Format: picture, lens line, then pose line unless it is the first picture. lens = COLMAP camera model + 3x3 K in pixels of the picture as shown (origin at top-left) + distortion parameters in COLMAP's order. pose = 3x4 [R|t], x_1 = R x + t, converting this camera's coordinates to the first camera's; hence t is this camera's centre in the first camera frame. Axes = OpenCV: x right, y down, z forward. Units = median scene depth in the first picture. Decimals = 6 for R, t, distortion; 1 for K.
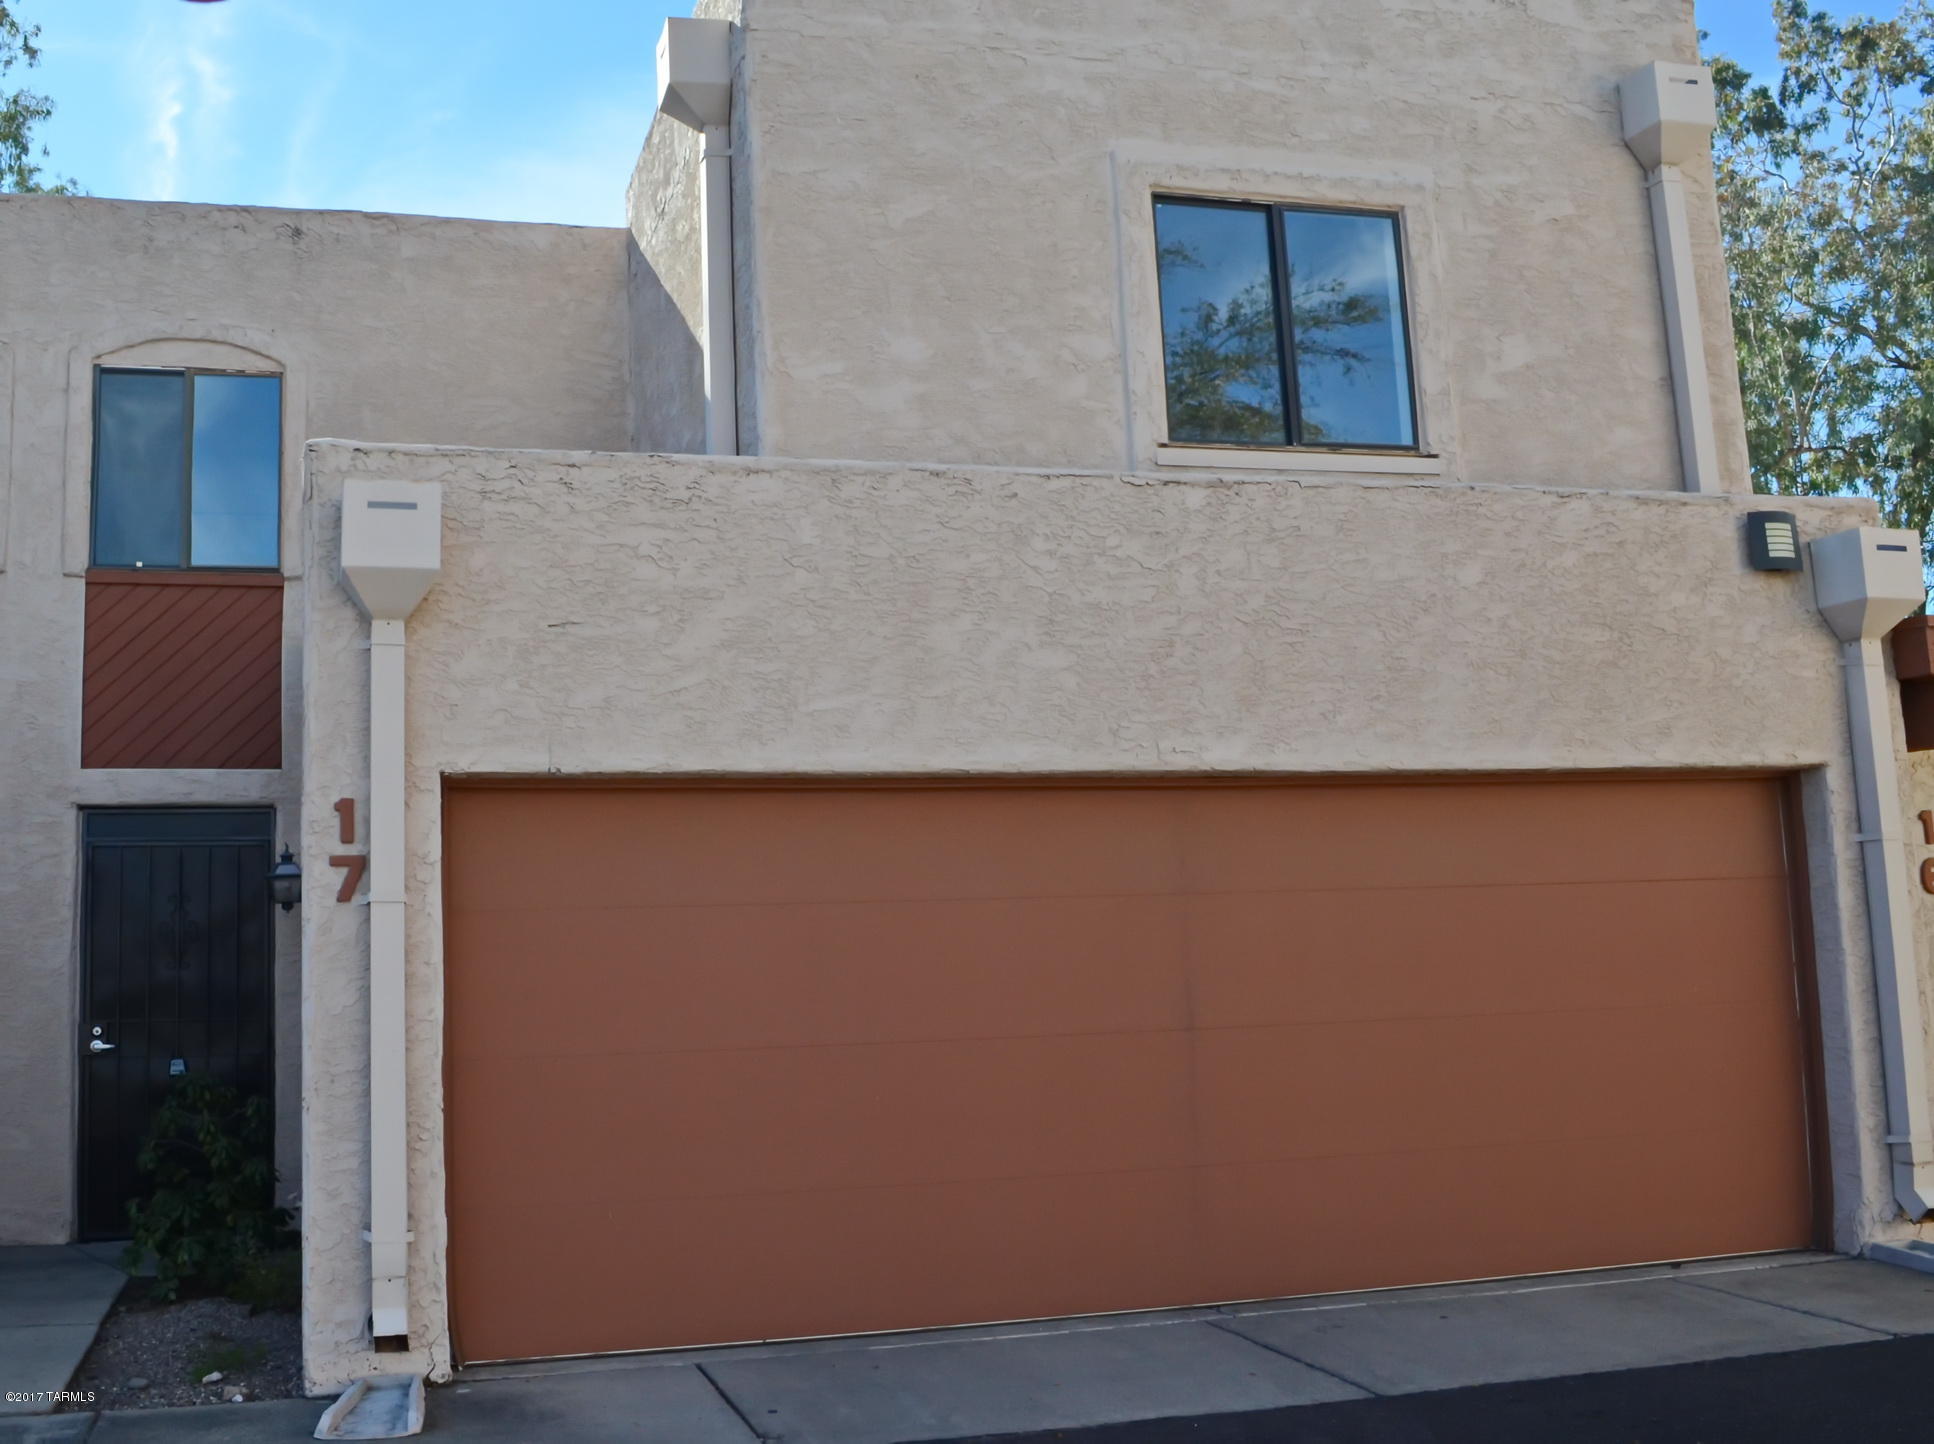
lens RADIAL K [[1239.2, 0, 965.9], [0, 1239.2, 820.2], [0, 0, 1]] dist [-0.033841, 0.001148]
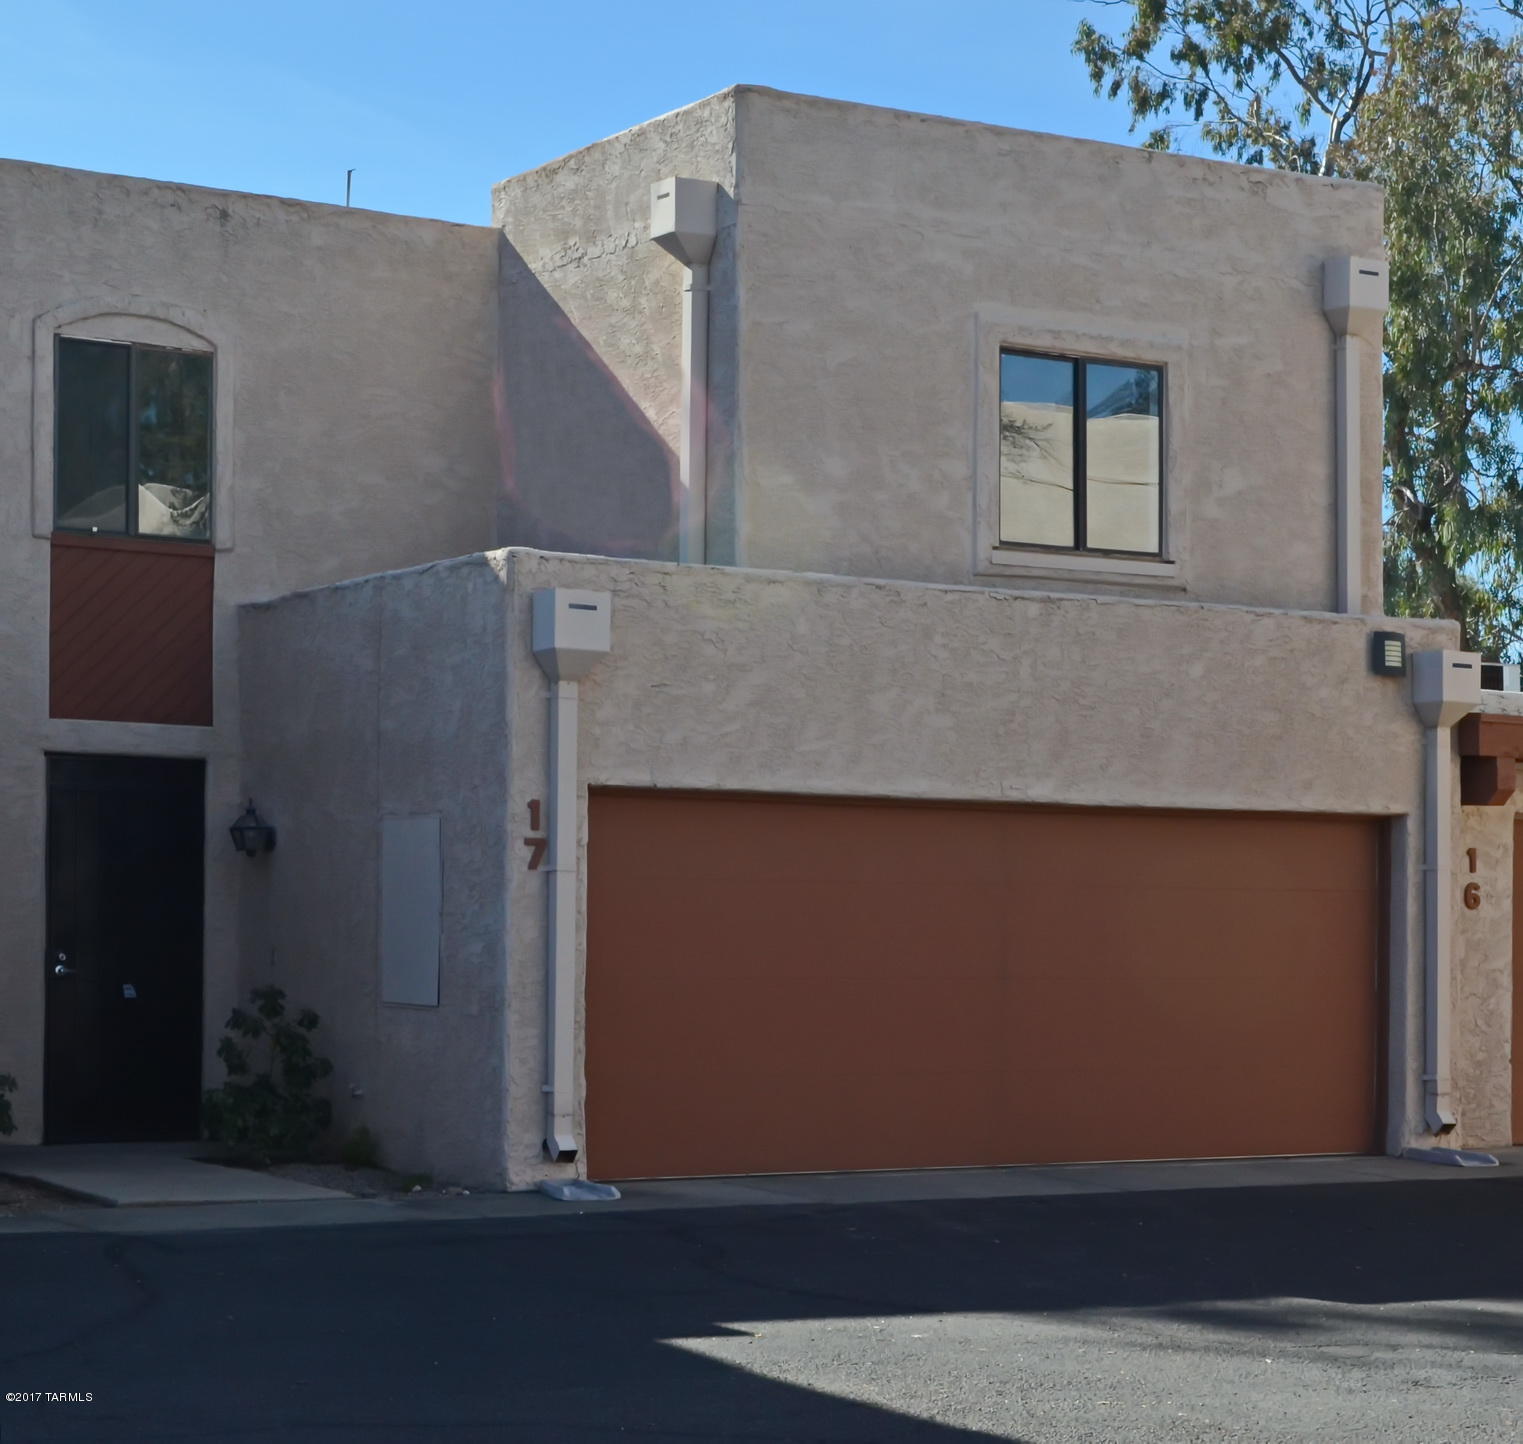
lens RADIAL K [[3229.1, 0, 761.5], [0, 3229.1, 722.0], [0, 0, 1]] dist [0.056871, 0.139492]
pose [[0.929868, 0.064420, 0.362210, -1.357484], [-0.080508, 0.996318, 0.029483, -0.202066], [-0.358977, -0.056576, 0.931630, -2.222778]]
